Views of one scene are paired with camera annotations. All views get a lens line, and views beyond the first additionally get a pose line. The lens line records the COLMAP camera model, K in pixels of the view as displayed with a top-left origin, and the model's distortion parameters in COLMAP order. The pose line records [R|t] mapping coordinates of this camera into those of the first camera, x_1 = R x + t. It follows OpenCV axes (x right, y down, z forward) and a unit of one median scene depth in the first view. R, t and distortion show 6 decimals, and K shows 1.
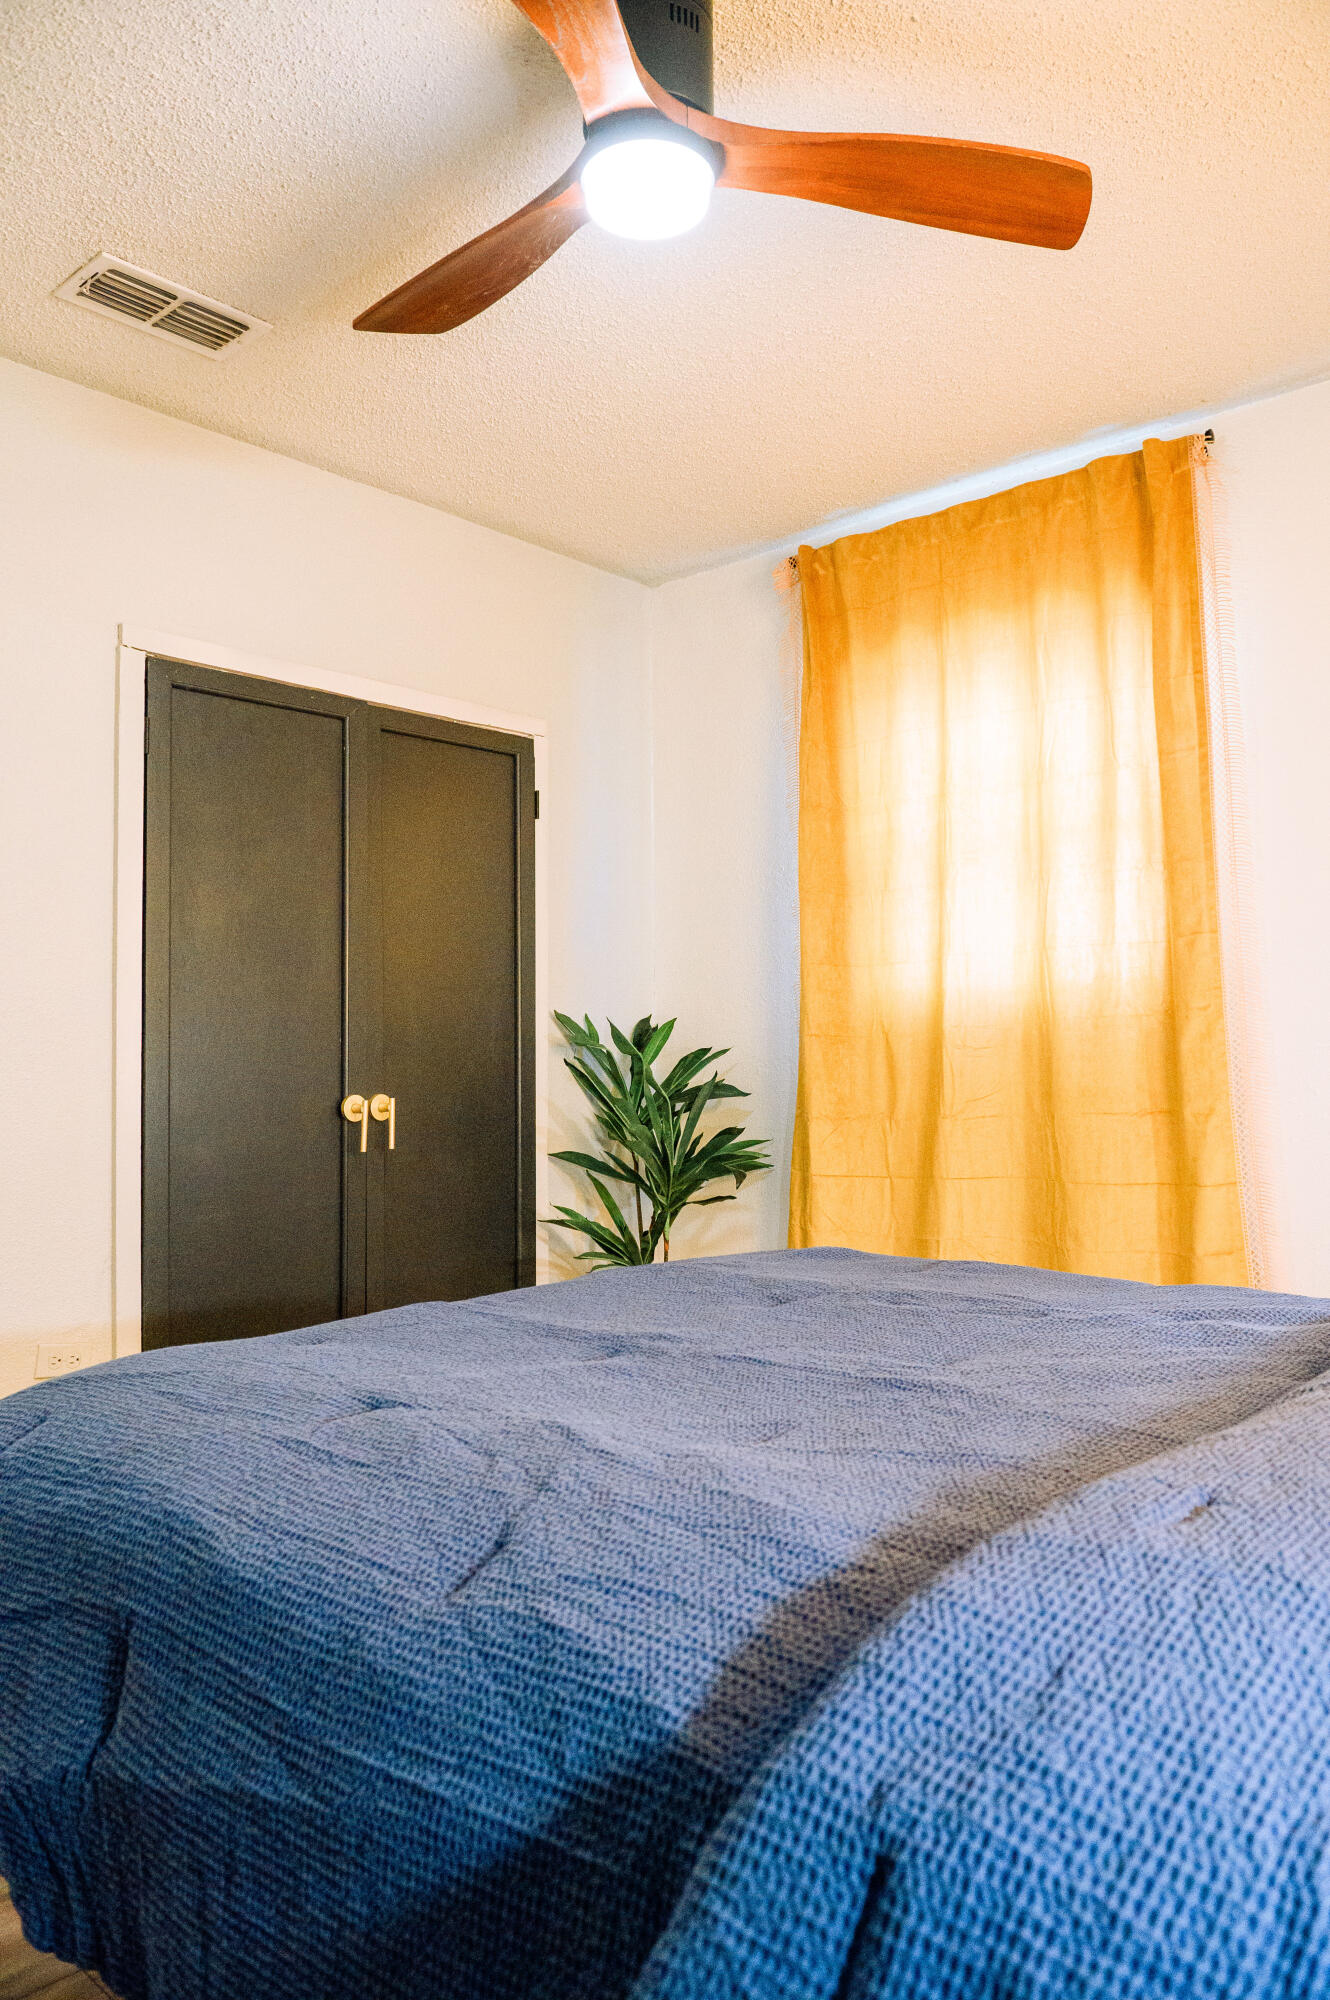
lens RADIAL K [[1376.3, 0, 673.1], [0, 1376.3, 993.5], [0, 0, 1]] dist [-0.052349, -0.001538]
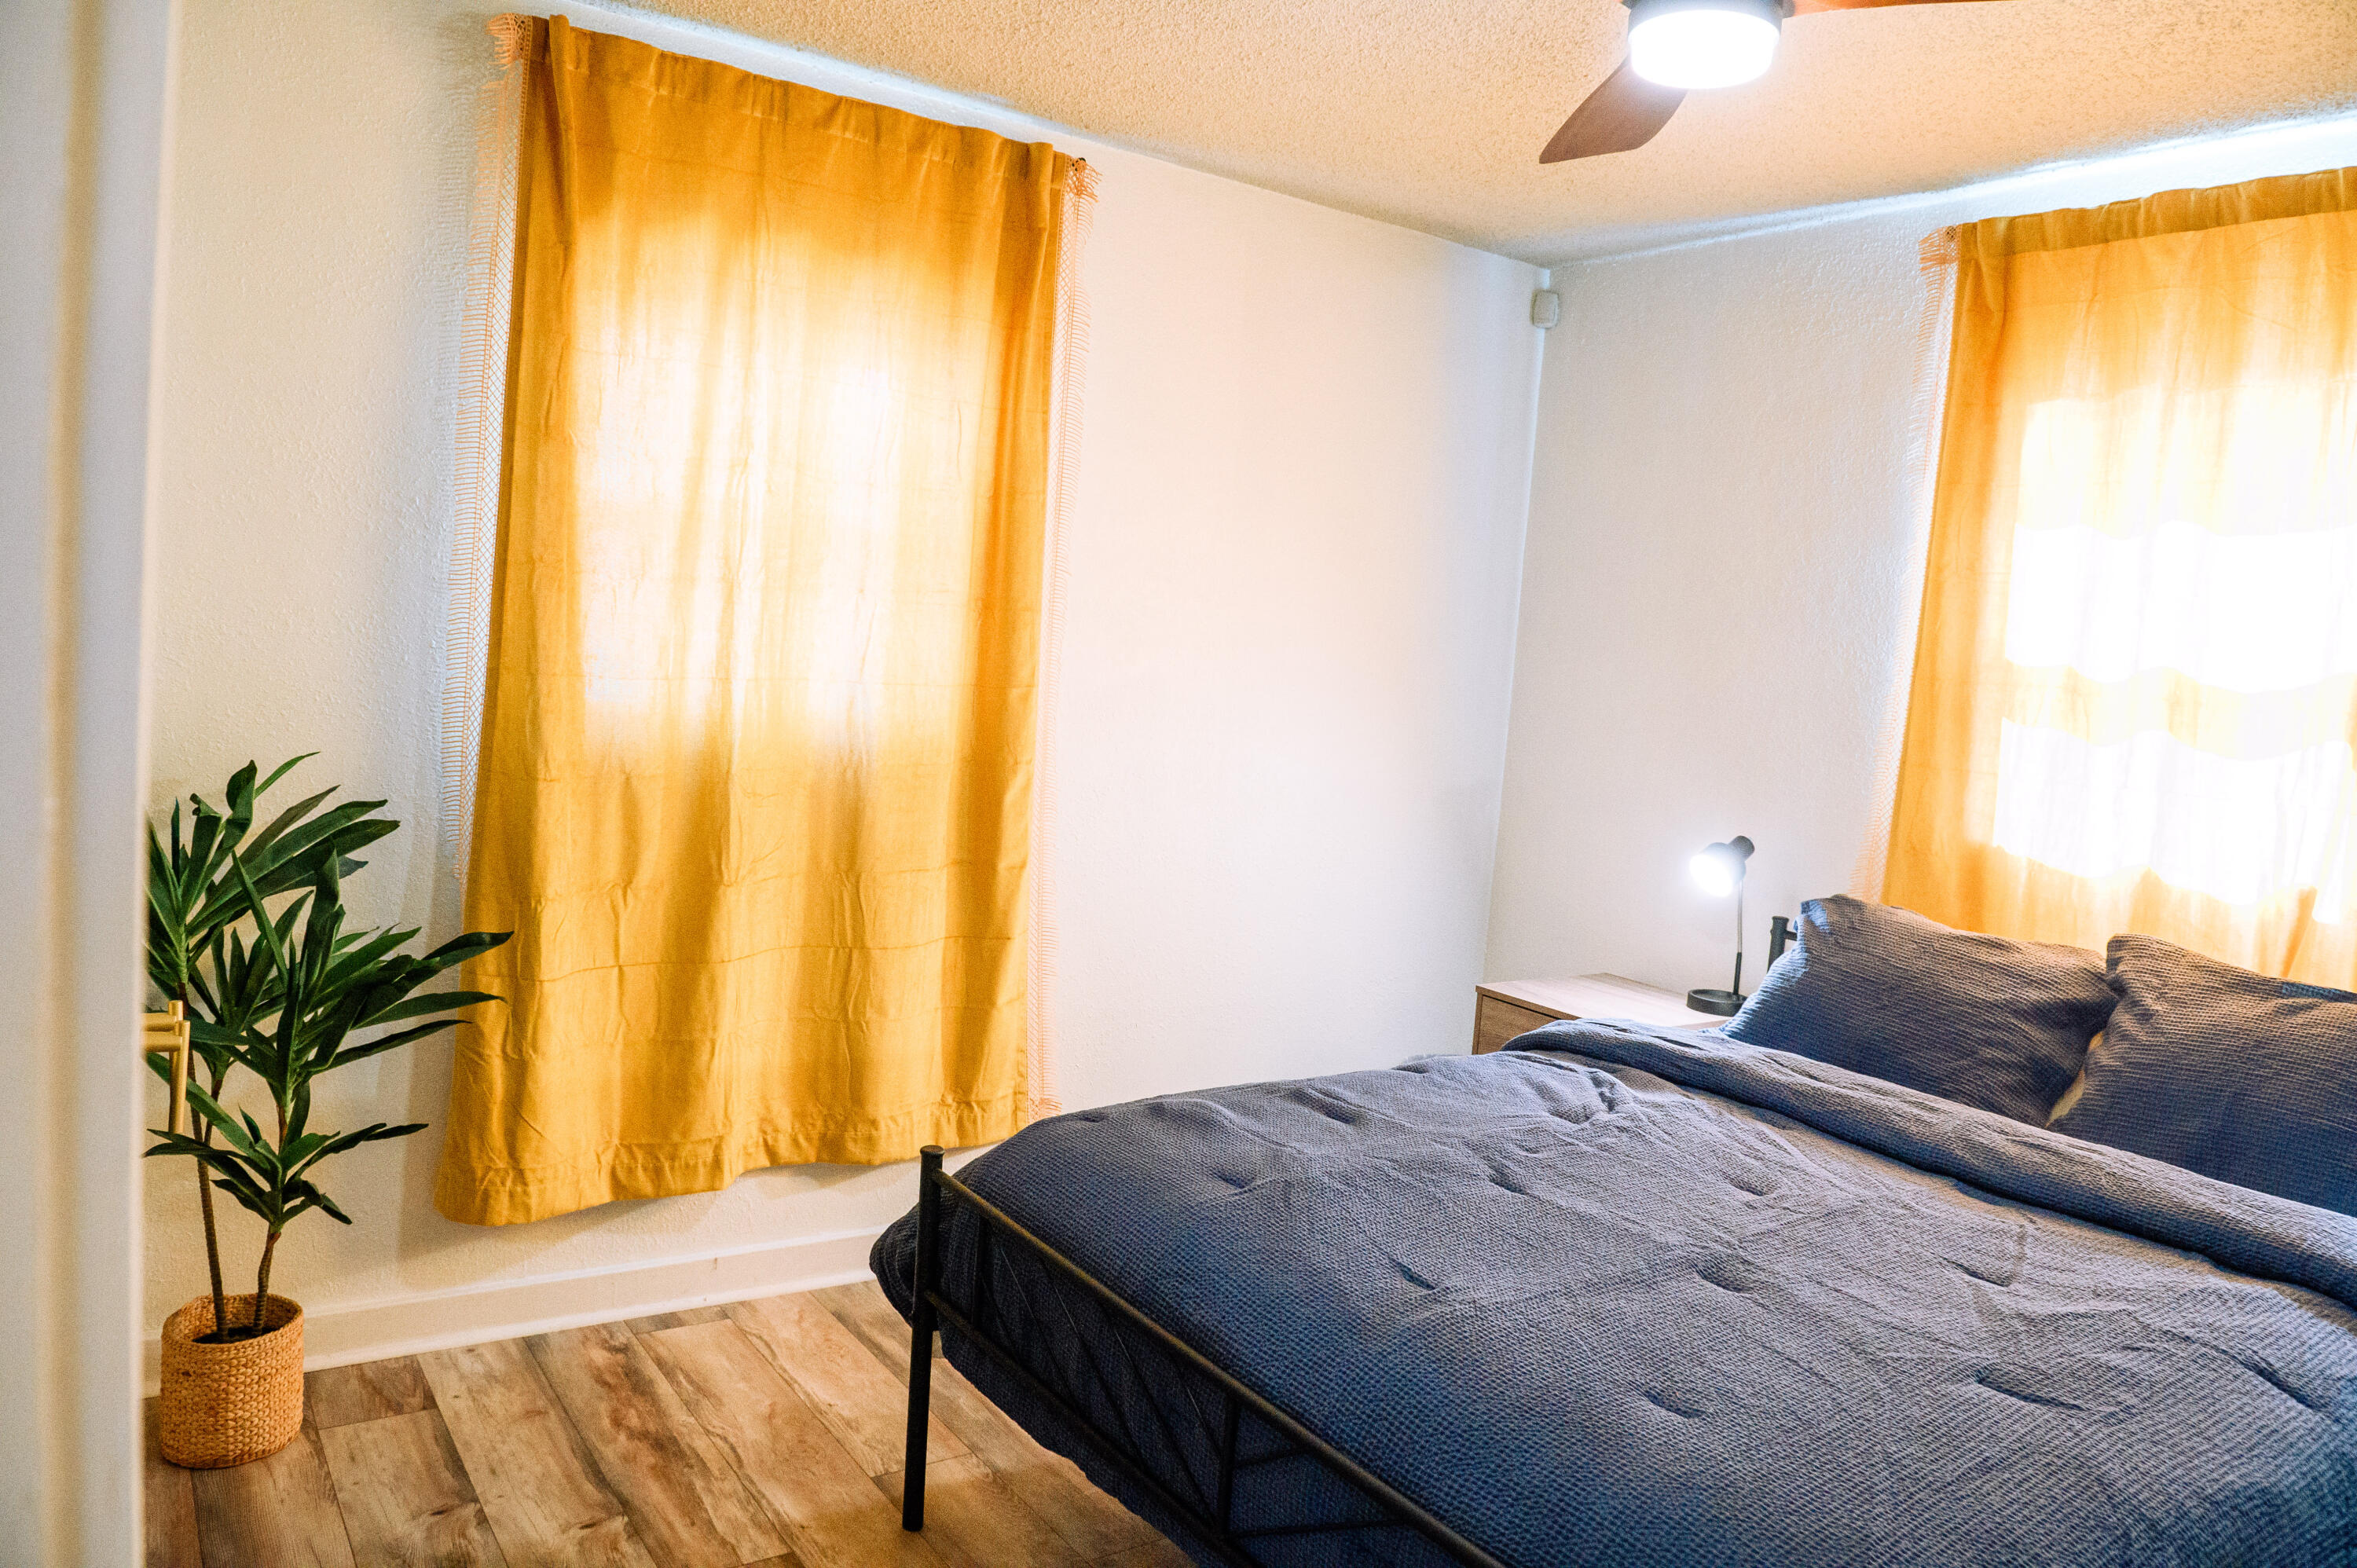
lens RADIAL K [[1621.9, 0, 1170.4], [0, 1621.9, 770.4], [0, 0, 1]] dist [-0.052349, -0.001538]
pose [[0.261958, -0.060369, 0.963189, -0.675214], [-0.115855, 0.988857, 0.093487, -0.098558], [-0.958100, -0.136080, 0.252045, 0.572784]]
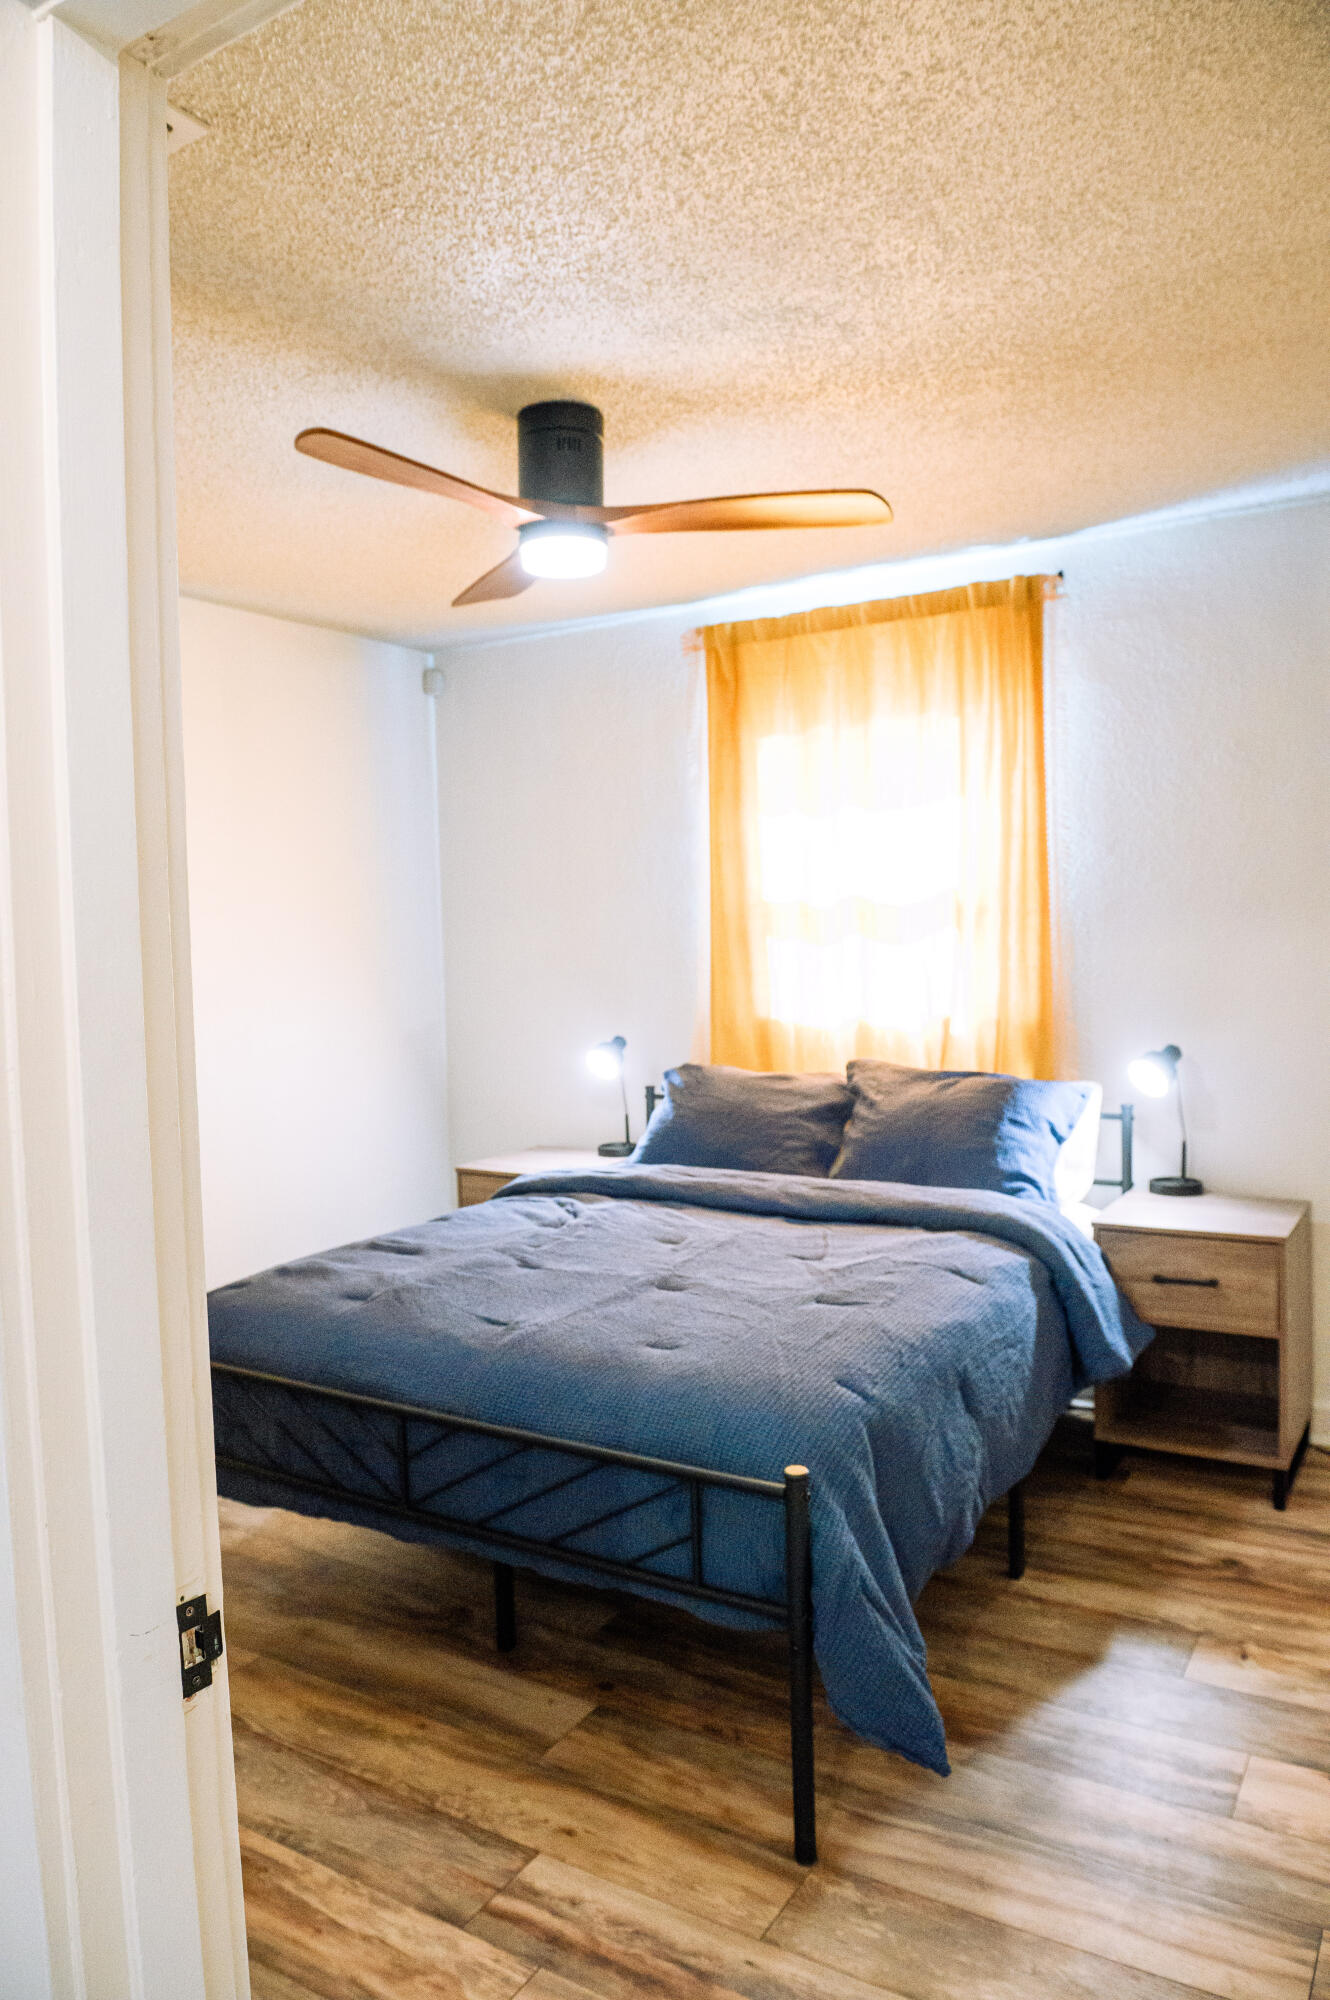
lens RADIAL K [[1376.3, 0, 670.3], [0, 1376.3, 1004.0], [0, 0, 1]] dist [-0.052349, -0.001538]
pose [[-0.156625, -0.048529, 0.986465, -0.893744], [-0.010375, 0.998818, 0.047490, -0.095267], [-0.987604, -0.002796, -0.156943, 0.635826]]
